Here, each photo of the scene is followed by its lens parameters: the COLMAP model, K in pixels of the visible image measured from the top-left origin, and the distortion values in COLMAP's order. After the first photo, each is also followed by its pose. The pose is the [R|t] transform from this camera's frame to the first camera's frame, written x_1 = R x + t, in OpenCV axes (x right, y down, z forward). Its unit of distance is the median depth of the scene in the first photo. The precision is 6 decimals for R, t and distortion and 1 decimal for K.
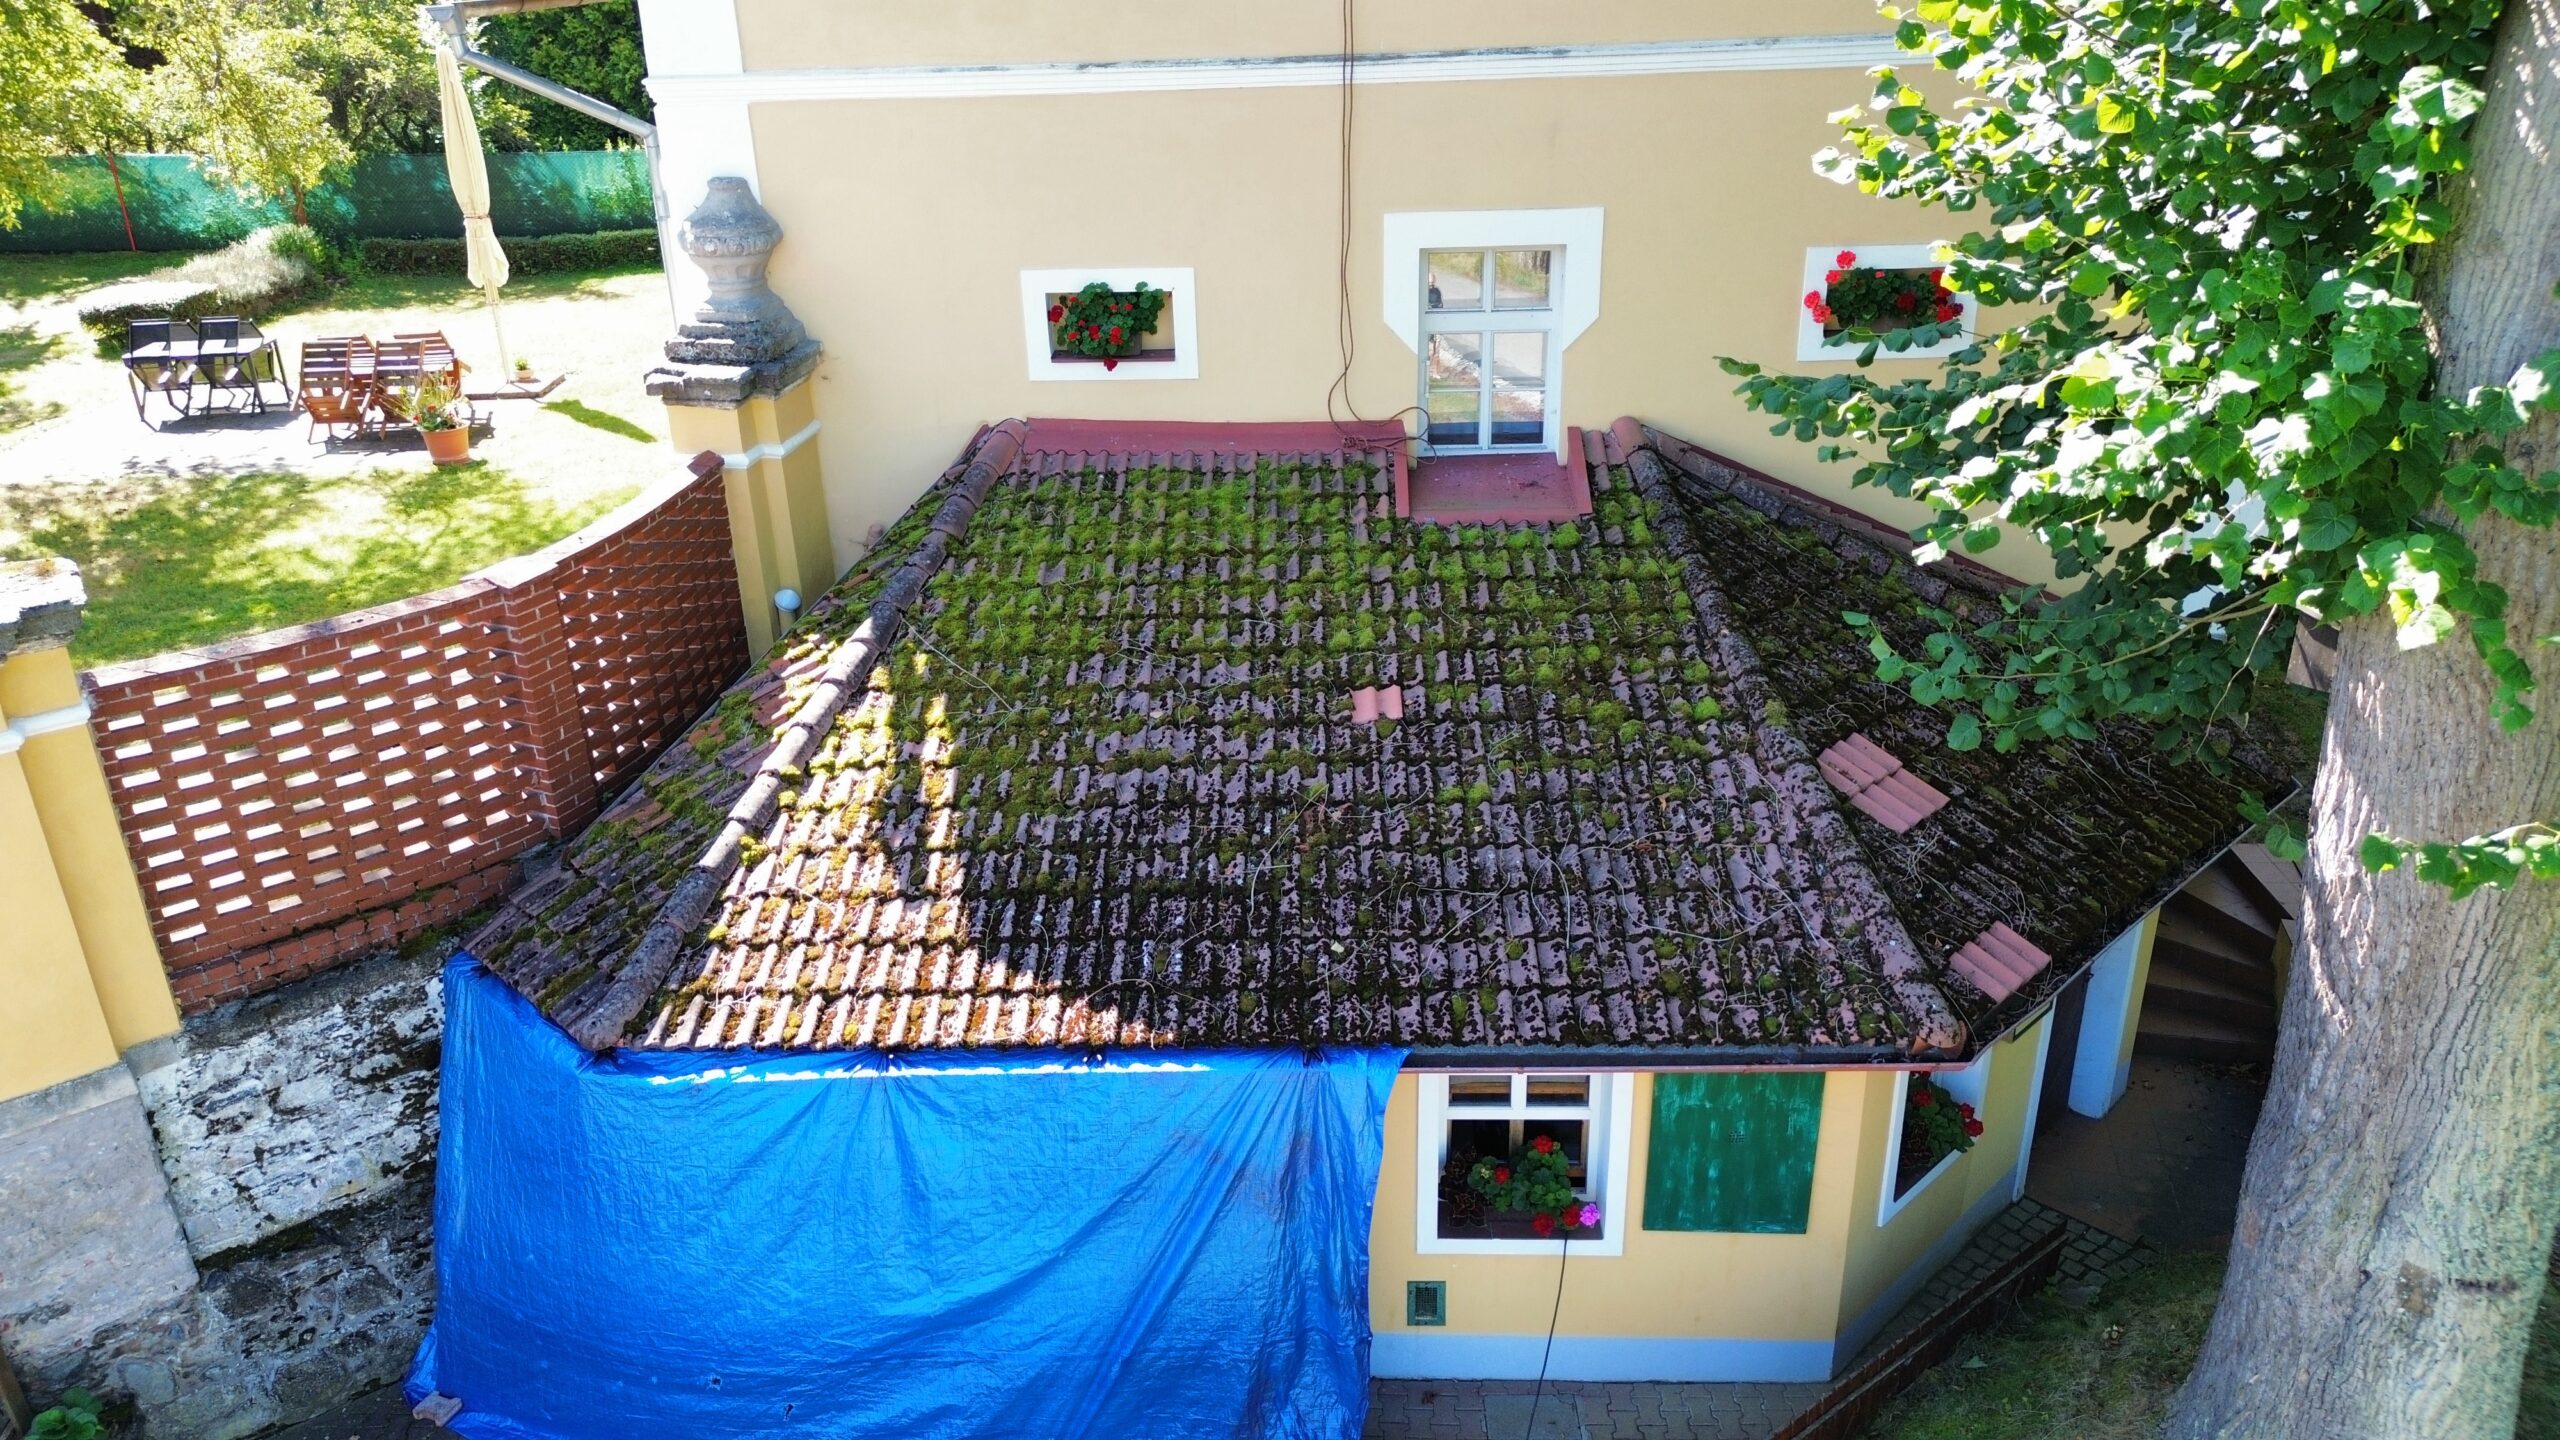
lens RADIAL K [[1816.7, 0, 1278.8], [0, 1816.7, 722.6], [0, 0, 1]] dist [-0.008115, -0.005991]
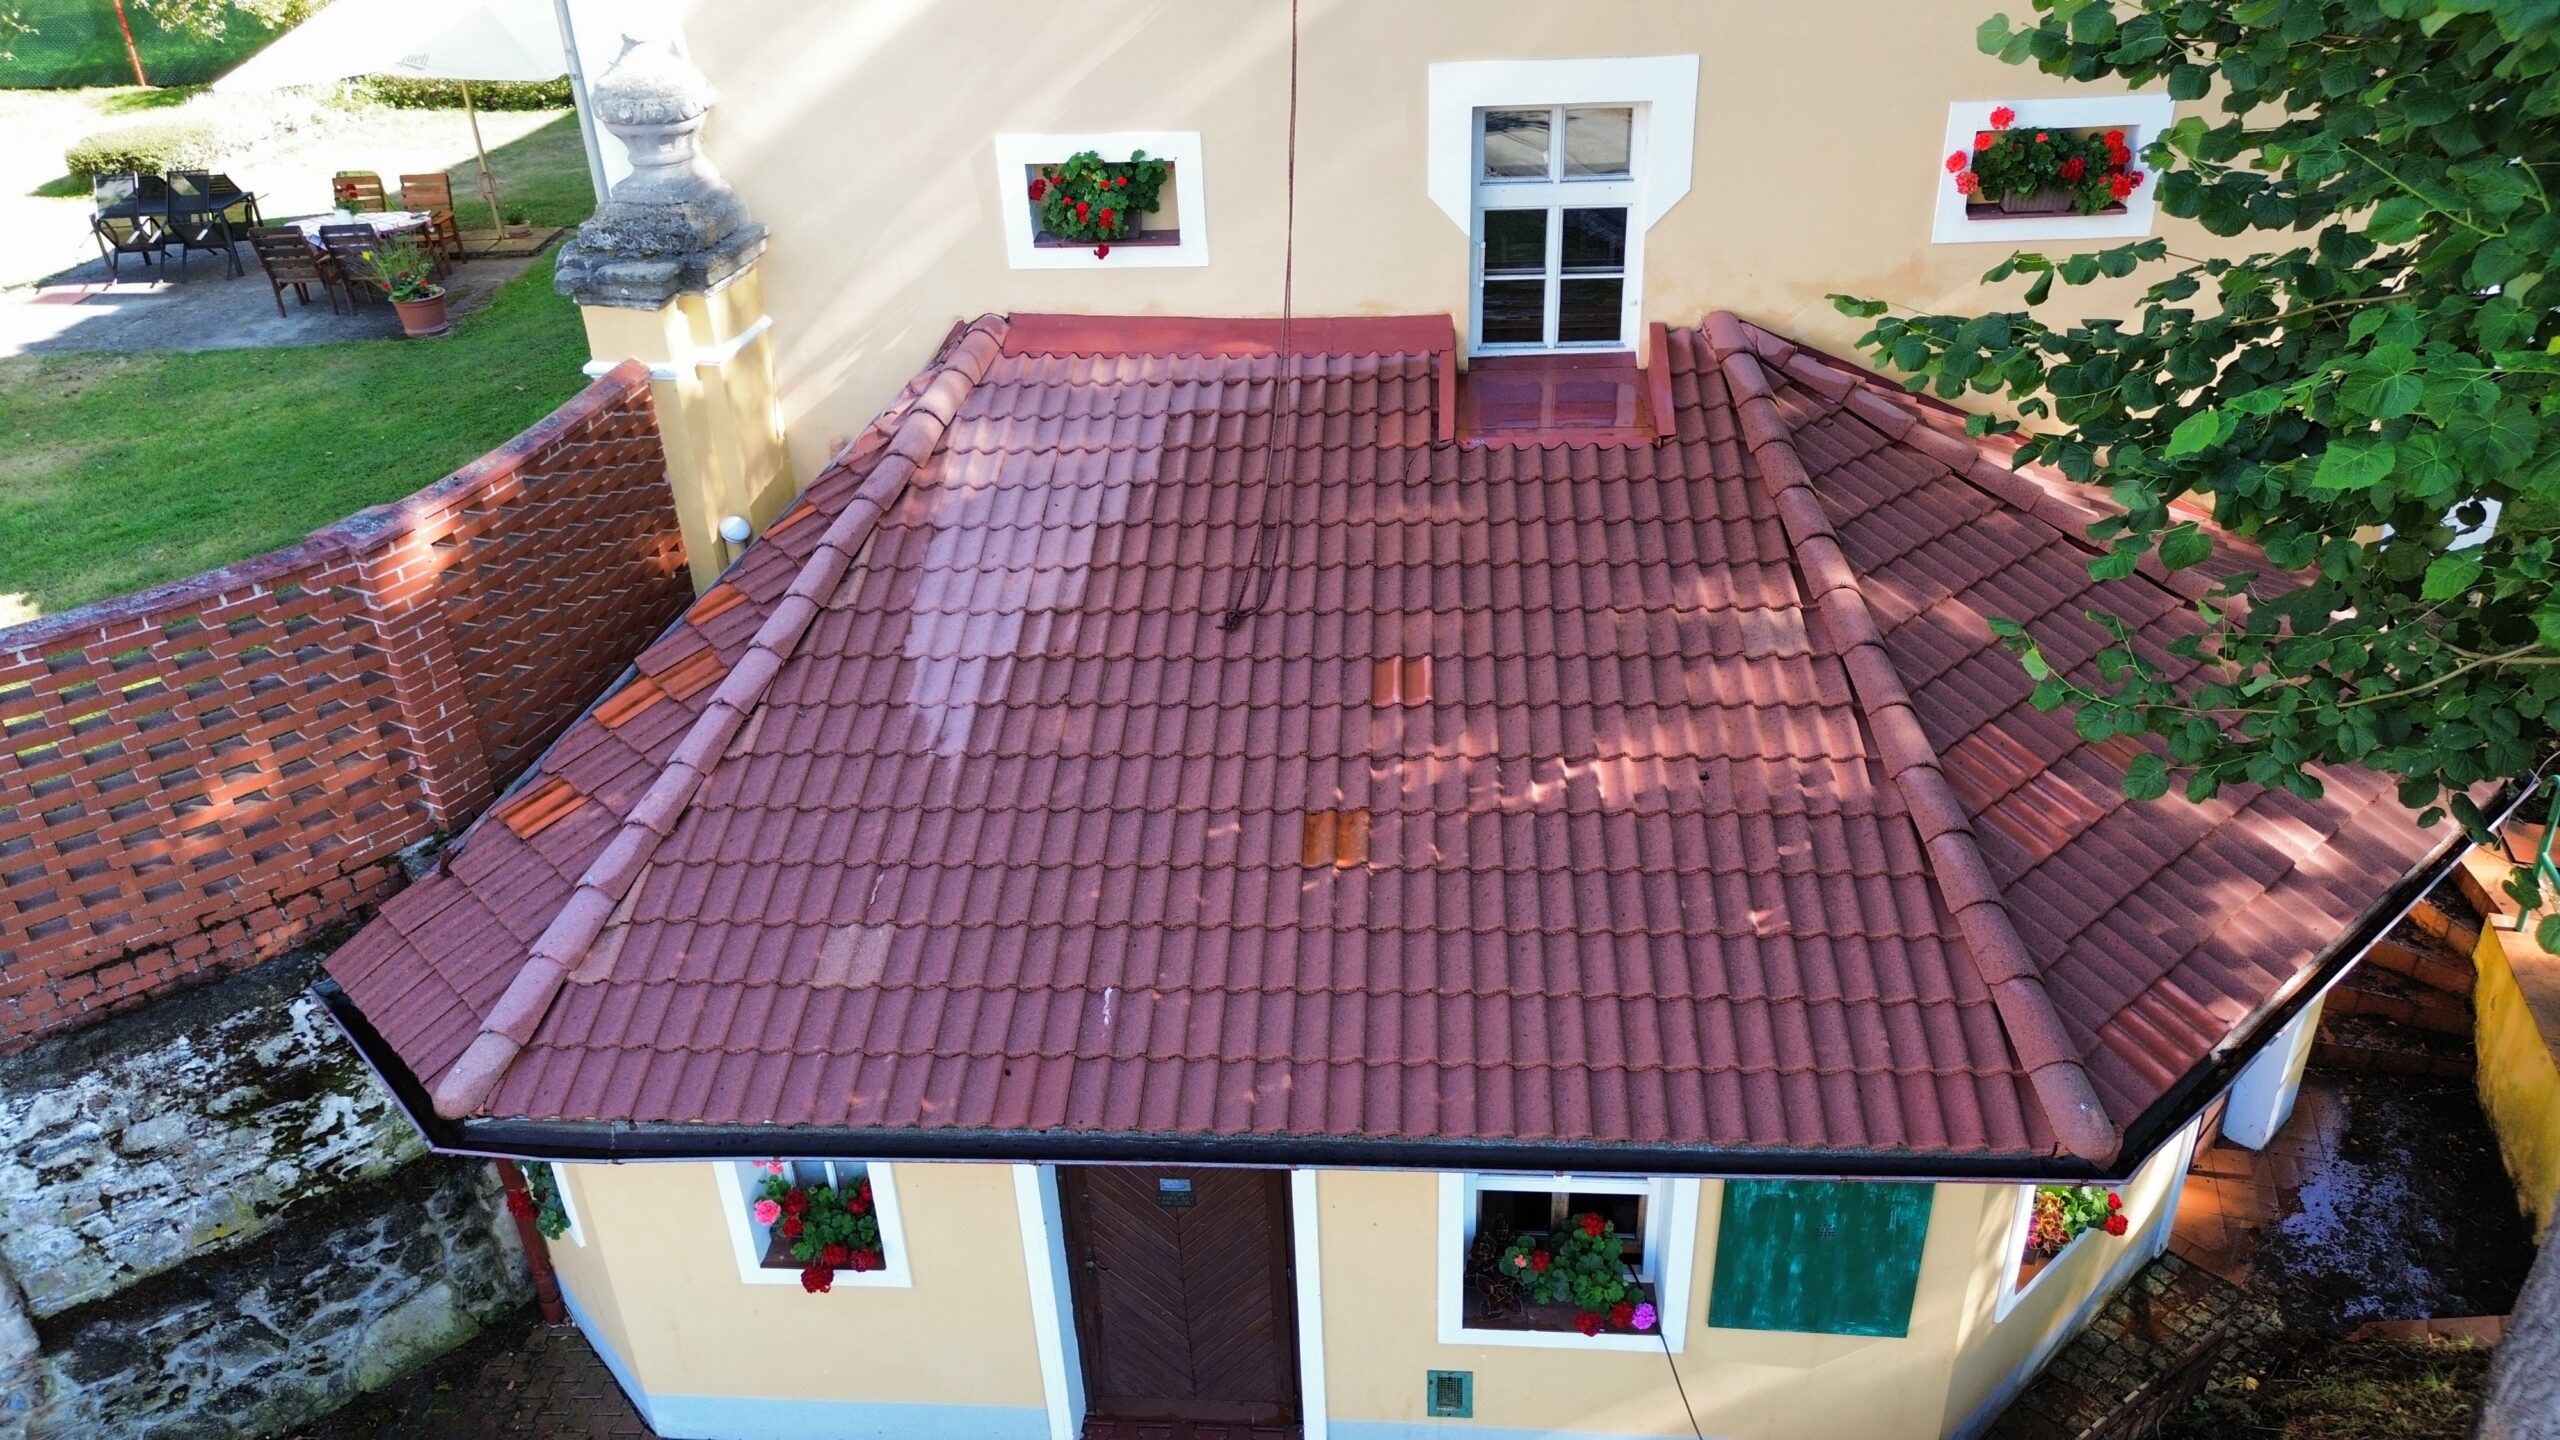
lens RADIAL K [[1816.7, 0, 1281.2], [0, 1816.7, 716.7], [0, 0, 1]] dist [-0.008115, -0.005991]
pose [[0.998429, 0.009472, -0.055232, 0.047082], [-0.004151, 0.995404, 0.095678, -0.077923], [0.055885, -0.095299, 0.993879, 0.183754]]
